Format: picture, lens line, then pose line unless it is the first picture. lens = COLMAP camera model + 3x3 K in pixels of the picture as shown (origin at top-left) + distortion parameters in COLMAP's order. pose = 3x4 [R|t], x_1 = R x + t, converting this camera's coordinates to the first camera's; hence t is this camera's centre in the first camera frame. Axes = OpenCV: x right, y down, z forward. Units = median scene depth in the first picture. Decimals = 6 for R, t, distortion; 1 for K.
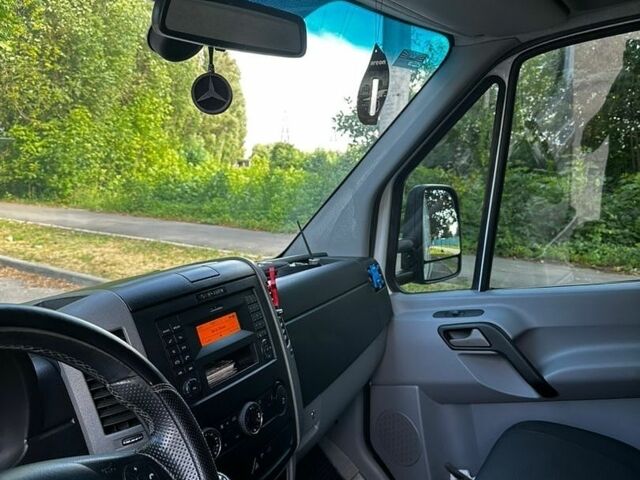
lens RADIAL K [[586.8, 0, 320.5], [0, 586.8, 238.2], [0, 0, 1]] dist [0.066713, 0.000000]
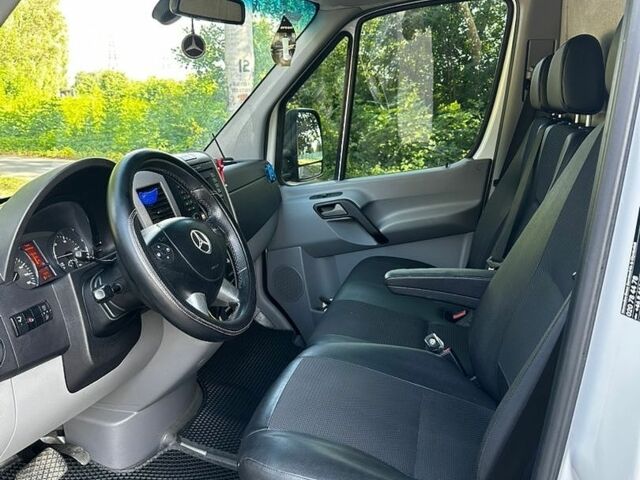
lens RADIAL K [[586.8, 0, 310.7], [0, 586.8, 238.4], [0, 0, 1]] dist [0.066713, 0.000000]
pose [[0.968499, -0.058077, 0.242150, -0.168679], [0.030815, 0.992900, 0.114890, 0.063678], [-0.247104, -0.103809, 0.963412, -0.428402]]
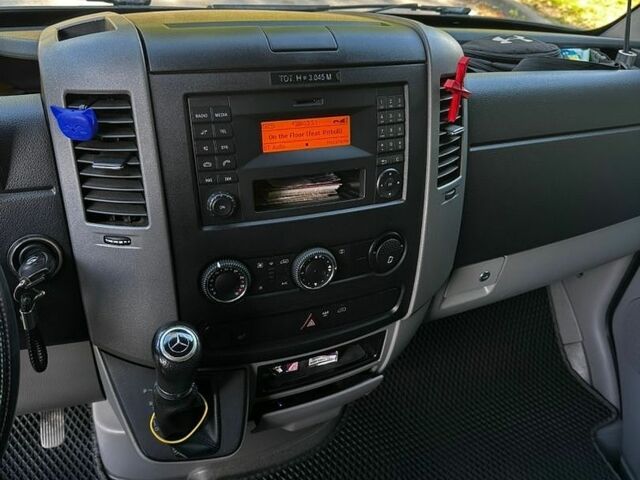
lens RADIAL K [[586.8, 0, 324.2], [0, 586.8, 246.1], [0, 0, 1]] dist [0.066713, 0.000000]
pose [[0.772531, 0.444027, -0.453913, 0.115109], [-0.191871, 0.844669, 0.499720, -0.042681], [0.605295, -0.298957, 0.737728, 0.281589]]
